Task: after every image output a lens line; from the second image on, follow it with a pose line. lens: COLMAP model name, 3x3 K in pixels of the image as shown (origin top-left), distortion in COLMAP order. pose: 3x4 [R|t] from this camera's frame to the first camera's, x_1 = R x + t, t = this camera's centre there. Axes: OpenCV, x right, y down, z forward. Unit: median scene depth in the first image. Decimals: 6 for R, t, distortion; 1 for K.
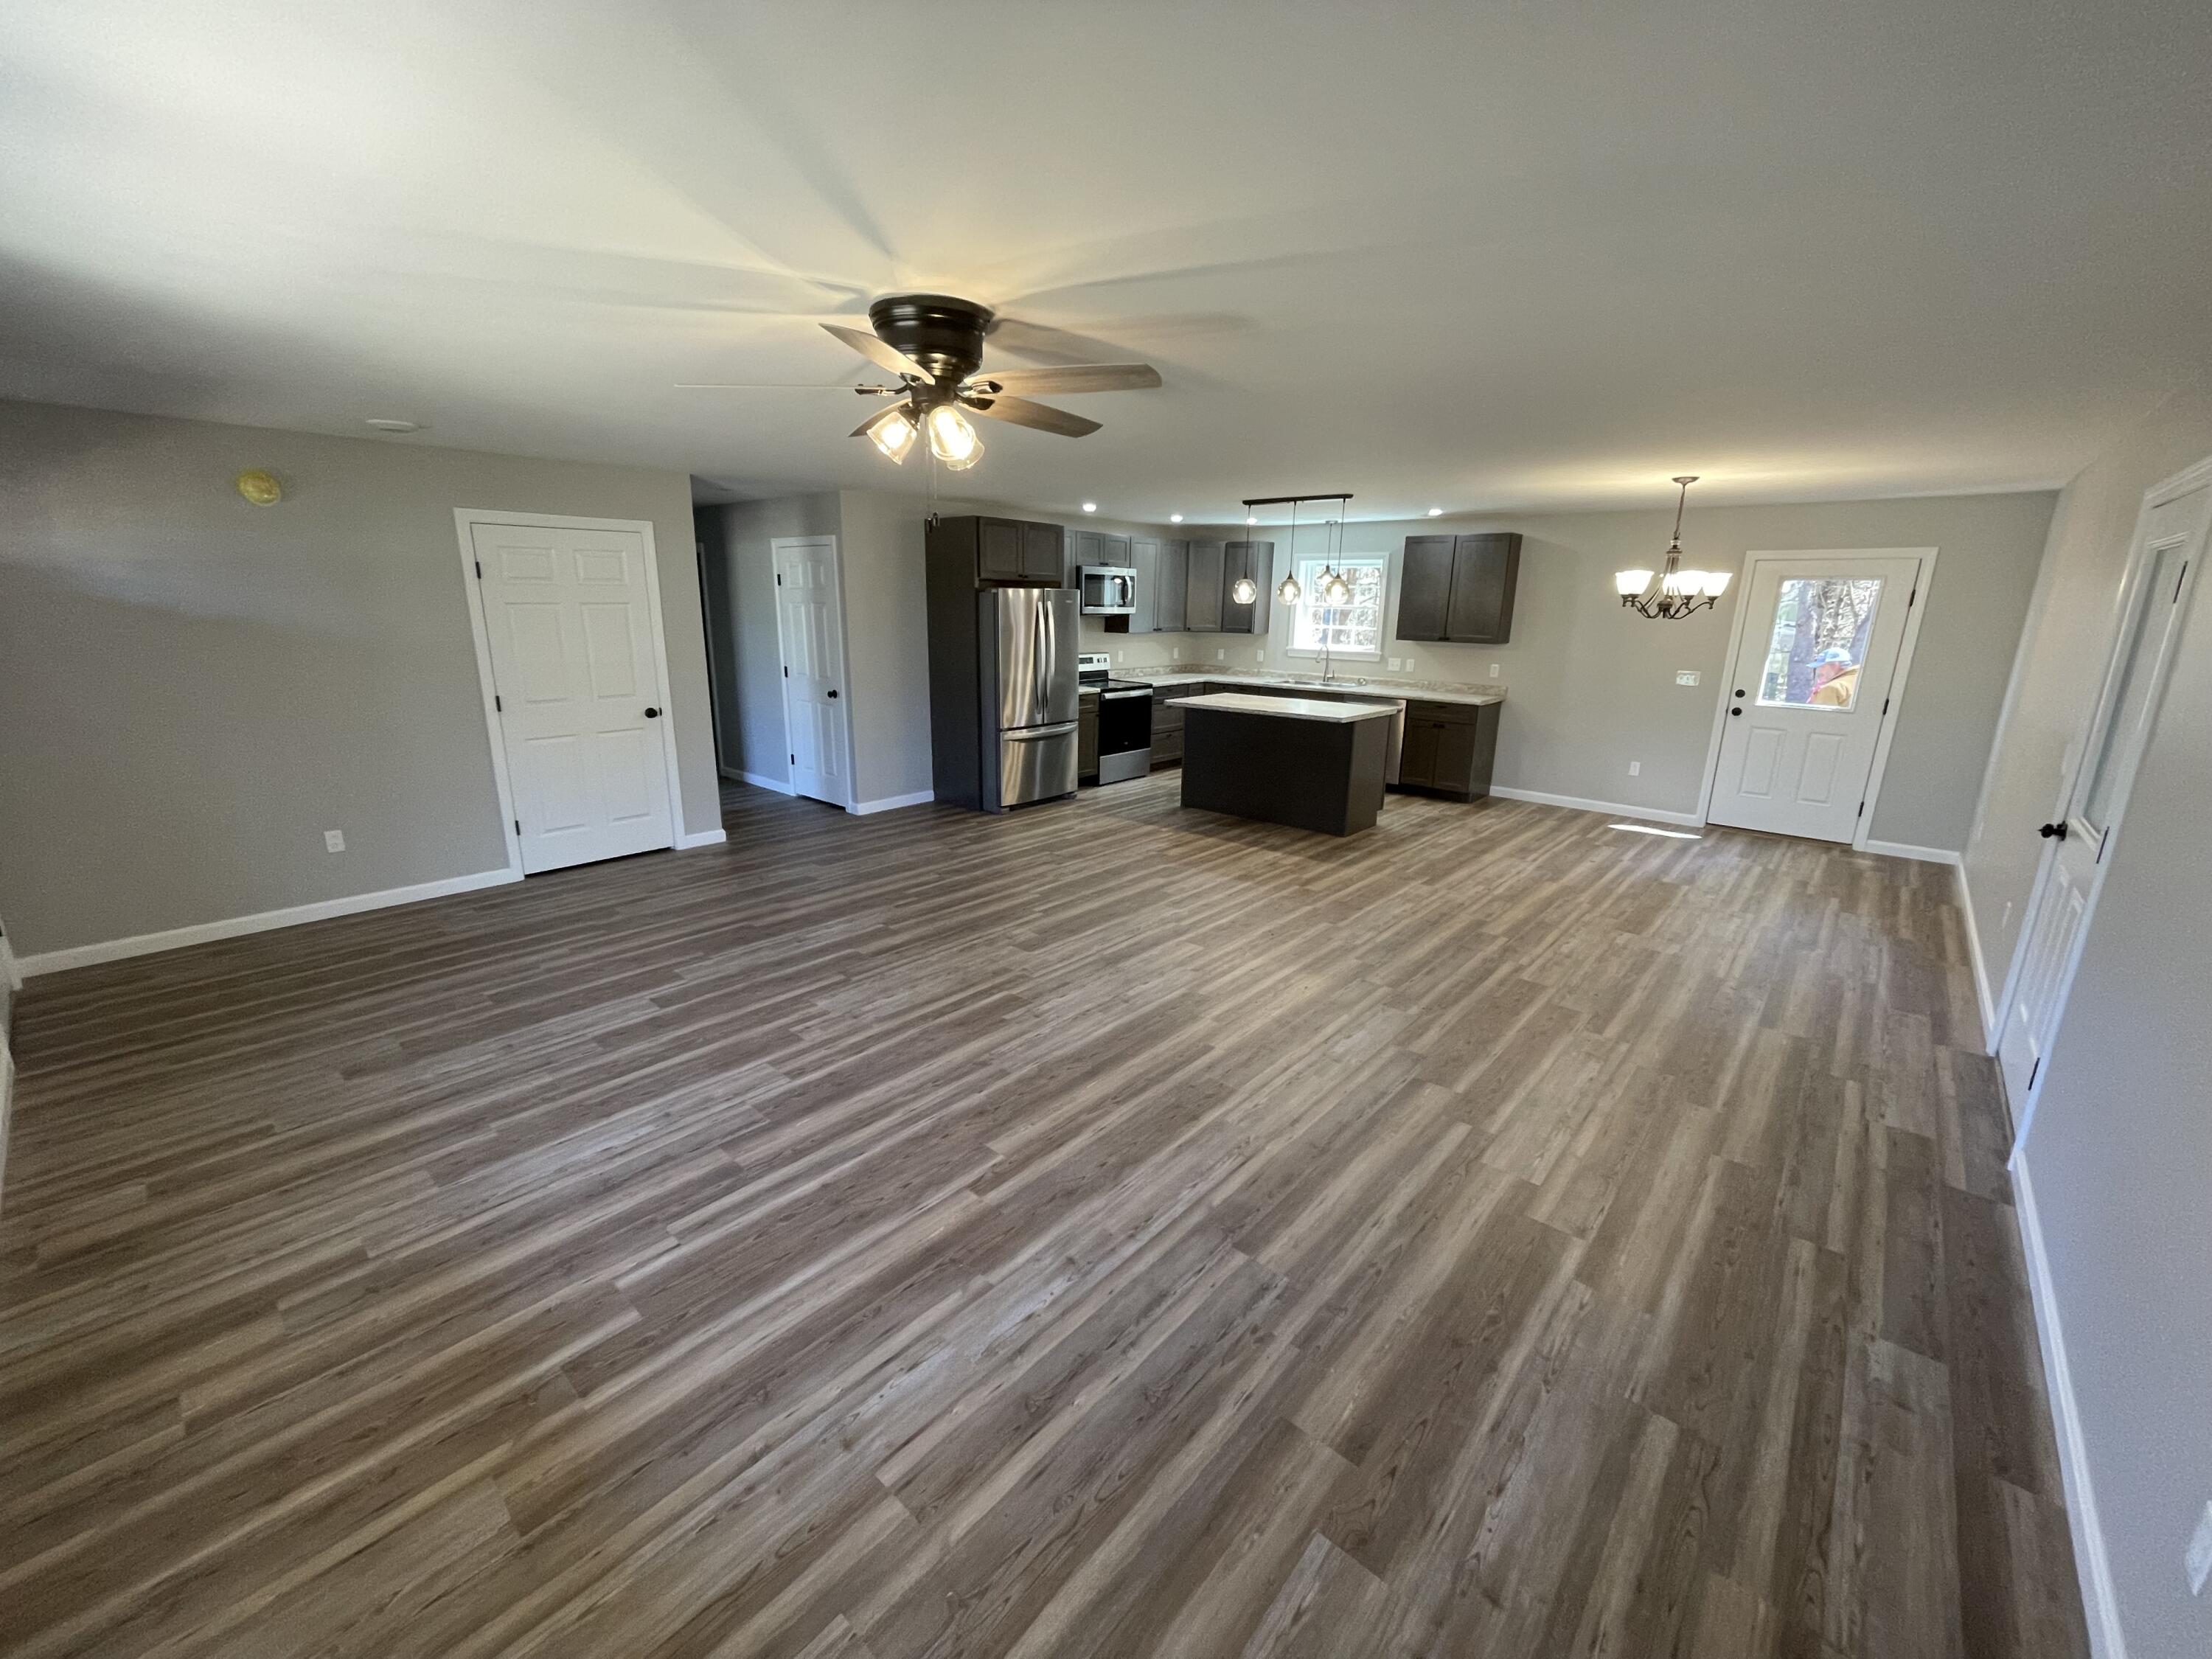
lens RADIAL K [[891.3, 0, 1096.4], [0, 891.3, 834.5], [0, 0, 1]] dist [-0.002539, -0.000590]
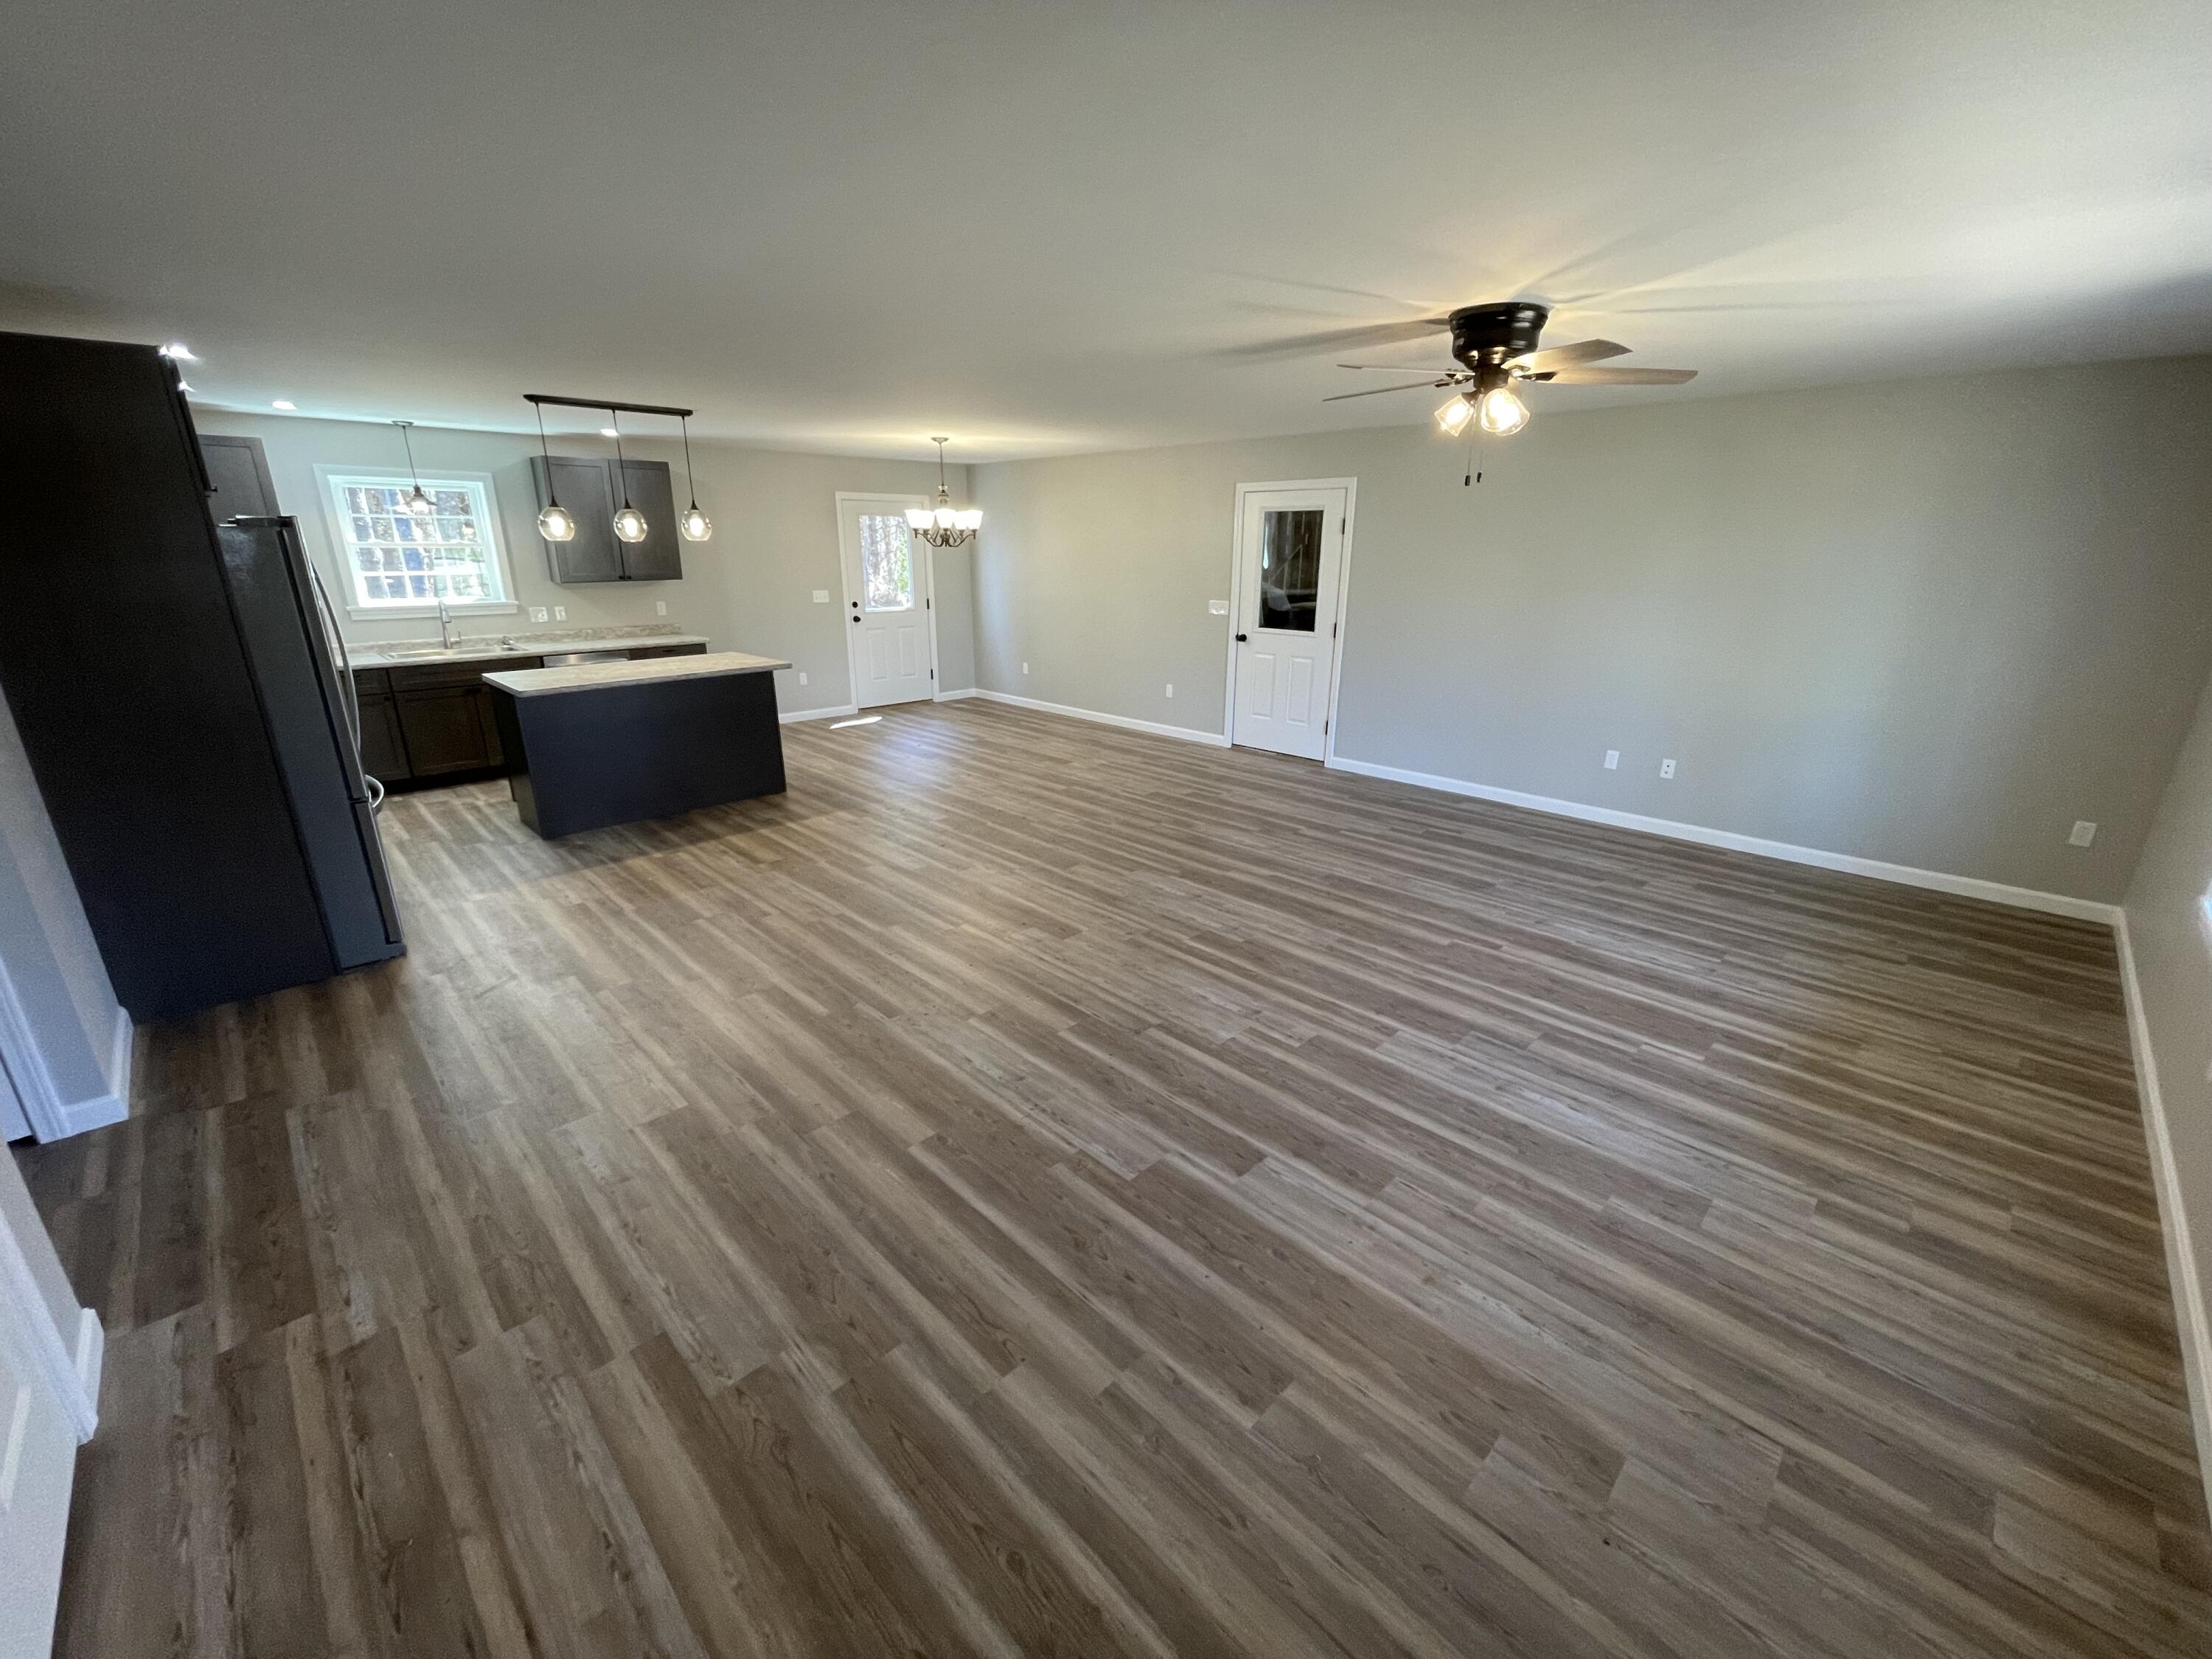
lens RADIAL K [[891.3, 0, 1108.0], [0, 891.3, 826.5], [0, 0, 1]] dist [-0.002539, -0.000590]
pose [[0.064768, -0.318554, 0.945689, -1.081396], [0.254935, 0.921514, 0.292950, -0.273141], [-0.964787, 0.222115, 0.140895, 0.983738]]
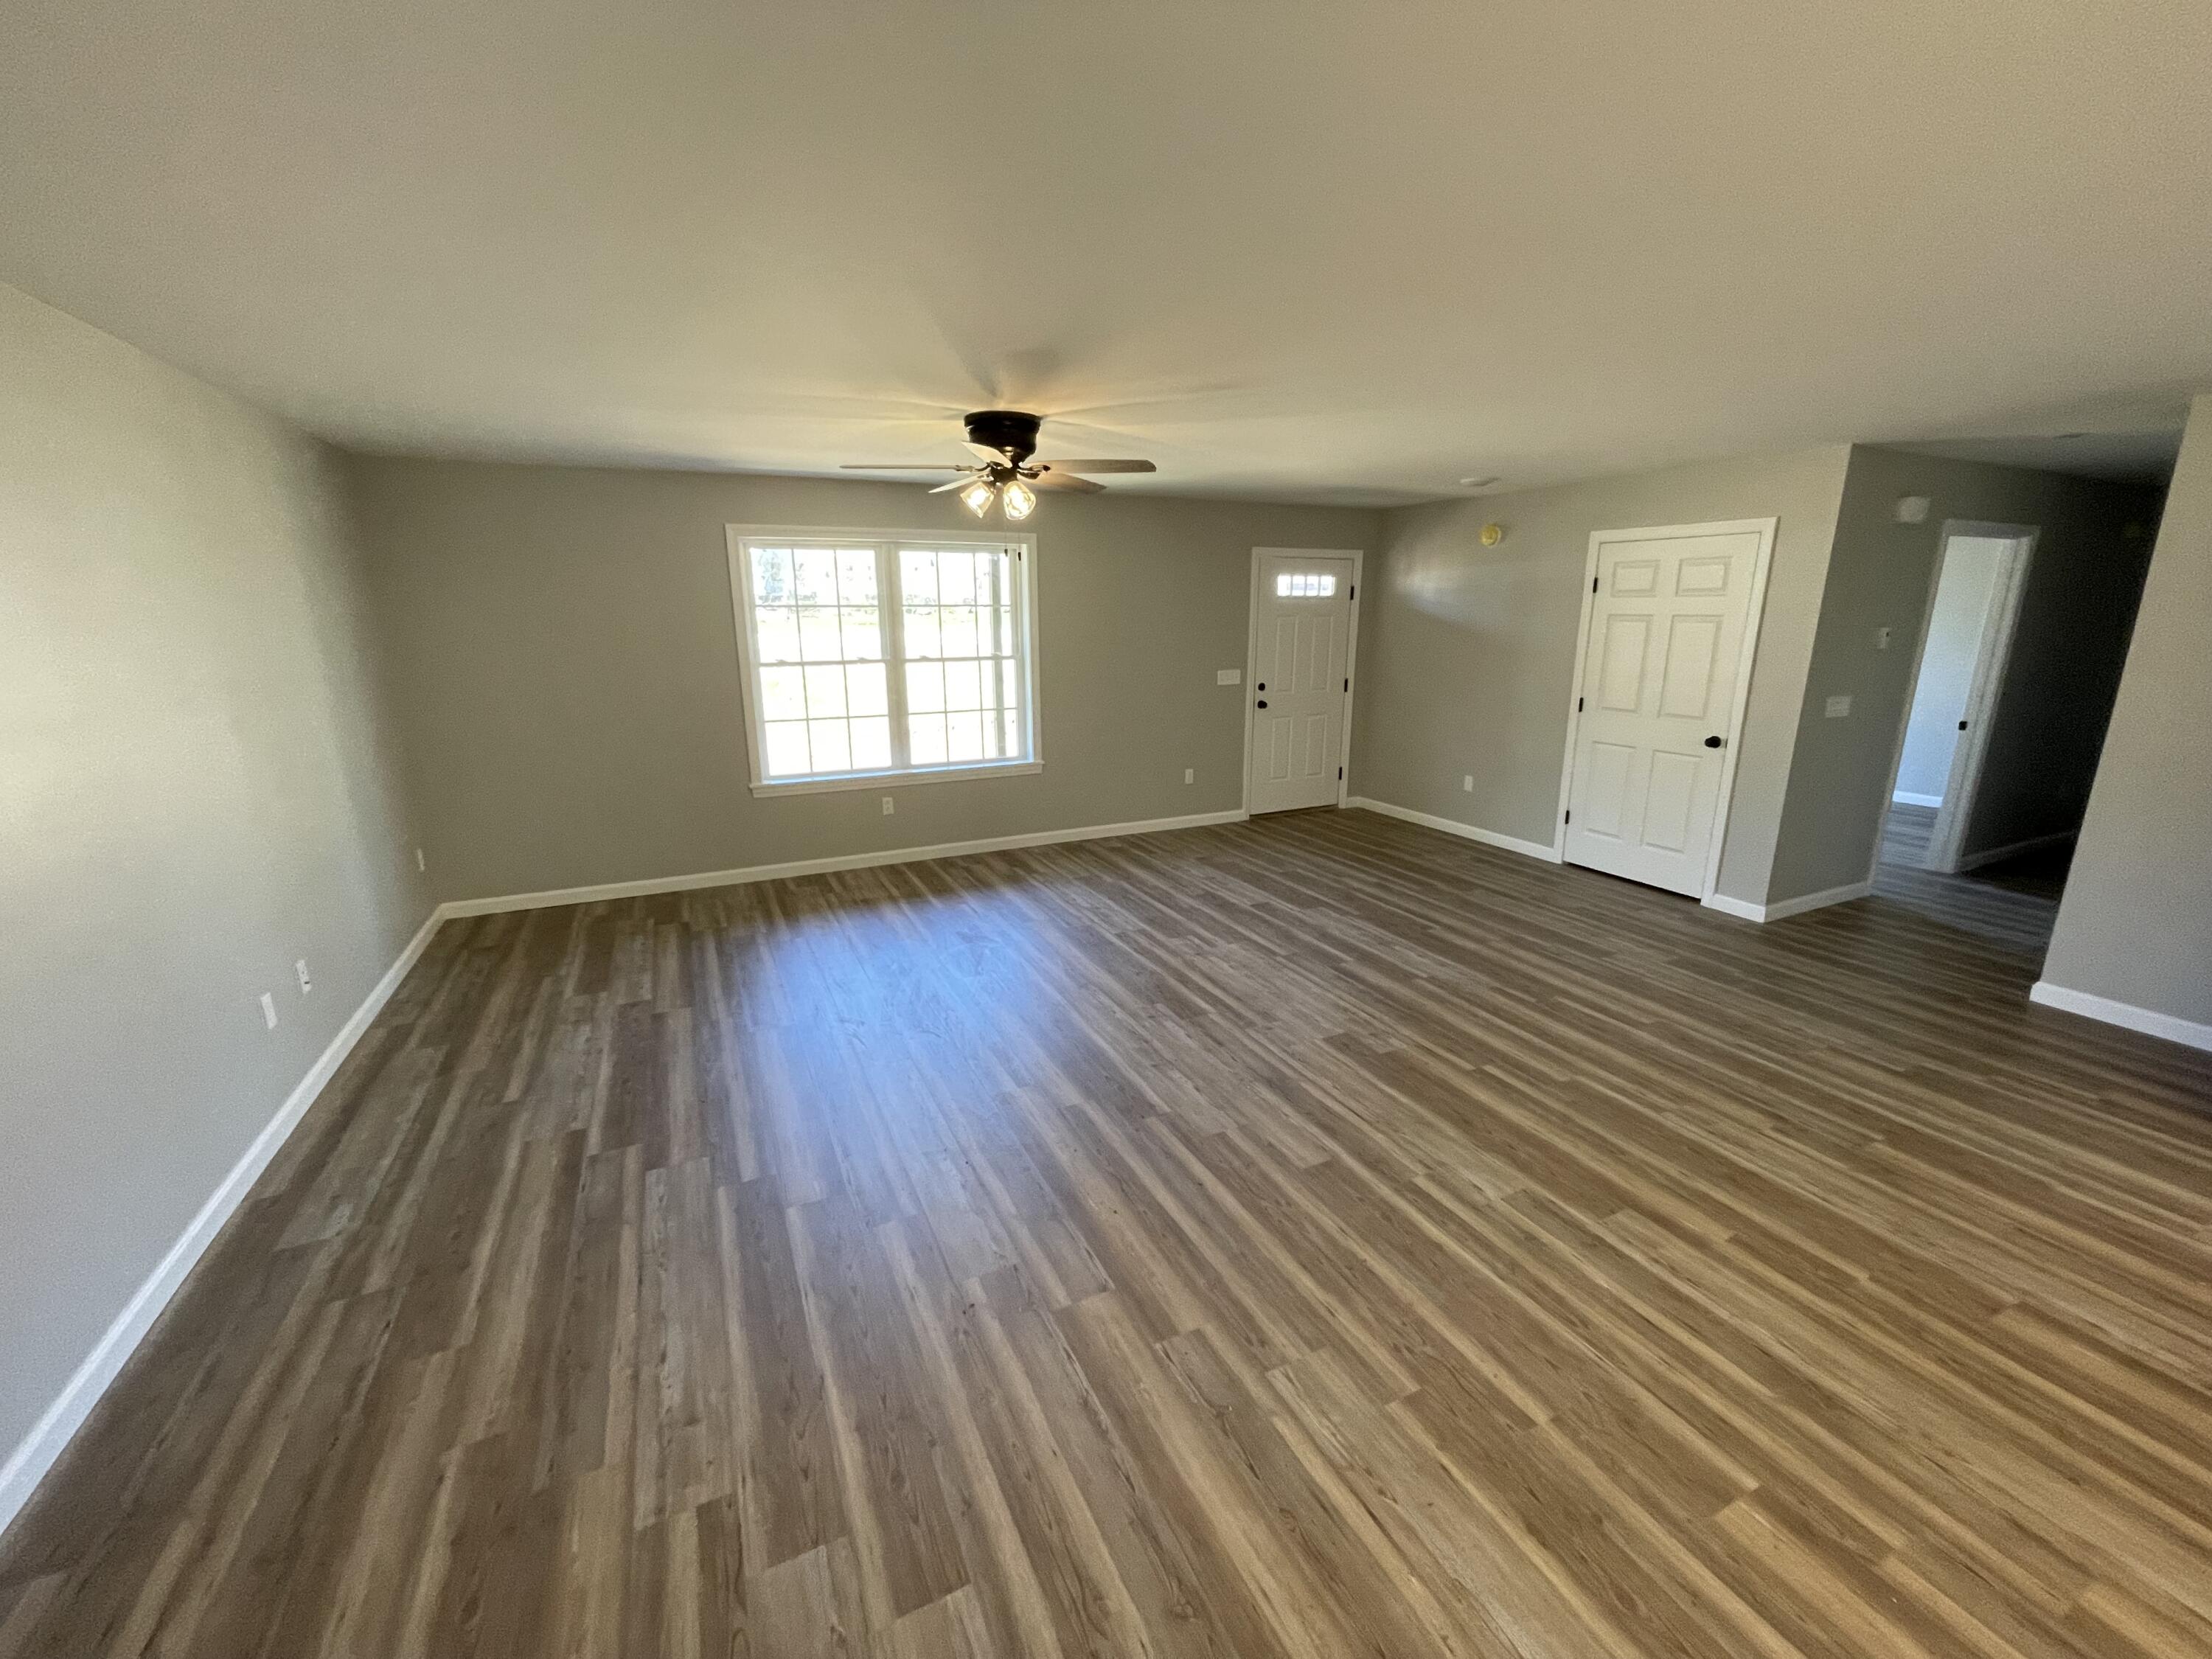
lens RADIAL K [[891.3, 0, 1101.0], [0, 891.3, 836.5], [0, 0, 1]] dist [-0.002539, -0.000590]
pose [[-0.394578, 0.216985, -0.892875, 0.821312], [-0.237516, 0.914608, 0.327229, -0.302644], [0.887634, 0.341190, -0.309346, 1.208362]]
